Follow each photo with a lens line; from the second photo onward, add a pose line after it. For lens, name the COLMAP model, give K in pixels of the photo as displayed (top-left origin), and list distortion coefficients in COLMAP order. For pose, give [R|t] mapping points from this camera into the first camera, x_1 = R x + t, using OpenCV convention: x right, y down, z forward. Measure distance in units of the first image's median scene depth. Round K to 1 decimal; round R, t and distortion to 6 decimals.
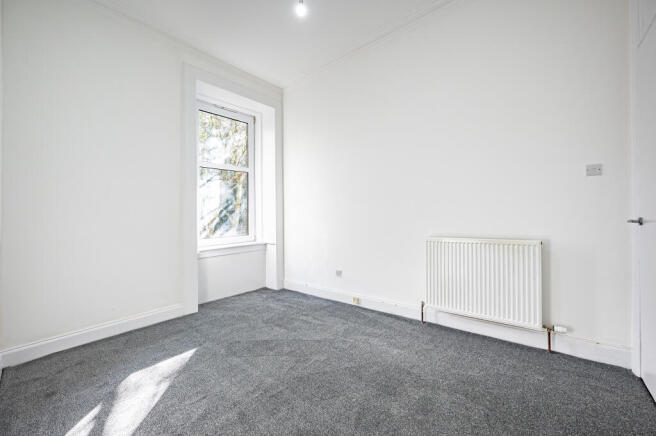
lens RADIAL K [[266.1, 0, 328.9], [0, 266.1, 221.1], [0, 0, 1]] dist [0.000917, -0.000014]
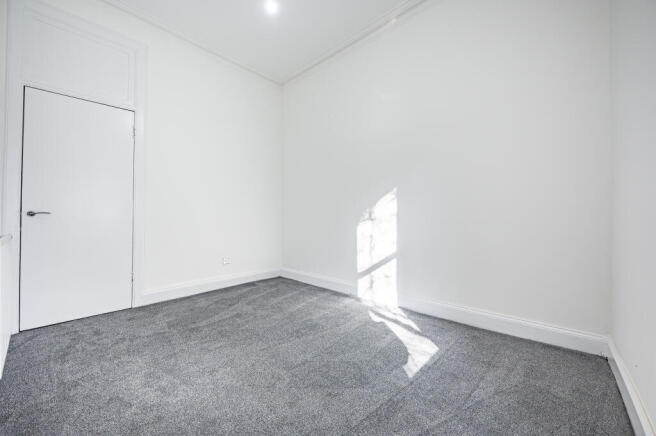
lens RADIAL K [[267.9, 0, 328.3], [0, 267.9, 212.8], [0, 0, 1]] dist [-0.001074, -0.000202]
pose [[-0.999369, 0.030507, 0.018190, -0.231680], [0.030841, 0.999355, 0.018372, 0.019749], [-0.017618, 0.018921, -0.999666, 1.288565]]
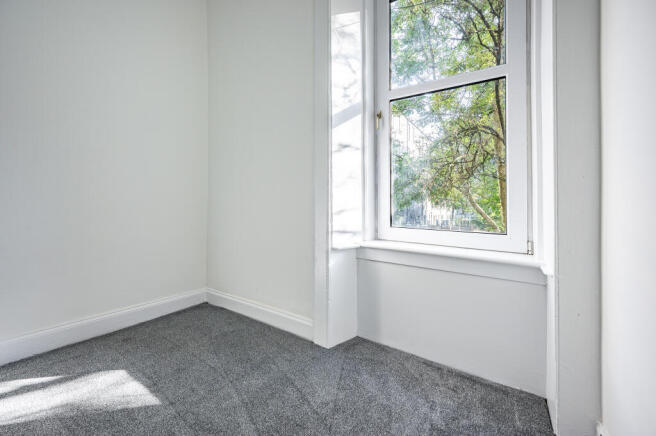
lens RADIAL K [[265.3, 0, 332.5], [0, 265.3, 199.4], [0, 0, 1]] dist [0.000108, 0.000001]
pose [[0.113650, 0.007583, -0.993492, 0.083765], [-0.050868, 0.998704, 0.001804, 0.014333], [0.992218, 0.050332, 0.113888, 0.972571]]
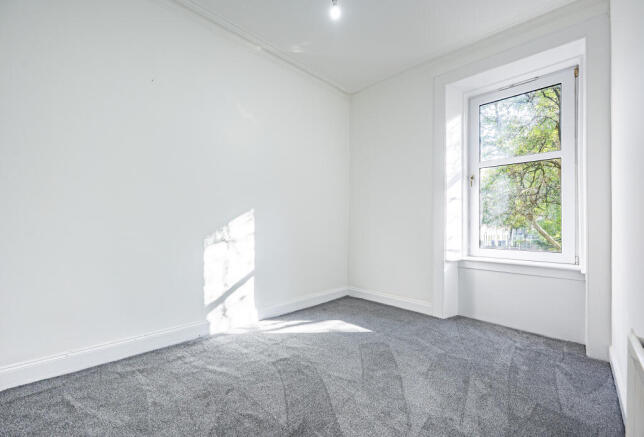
lens RADIAL K [[266.2, 0, 329.4], [0, 266.2, 225.5], [0, 0, 1]] dist [-0.001269, 0.000198]
pose [[-0.054432, 0.029035, -0.998095, 0.532702], [-0.035062, 0.998905, 0.030970, -0.023643], [0.997902, 0.036681, -0.053354, 0.646529]]
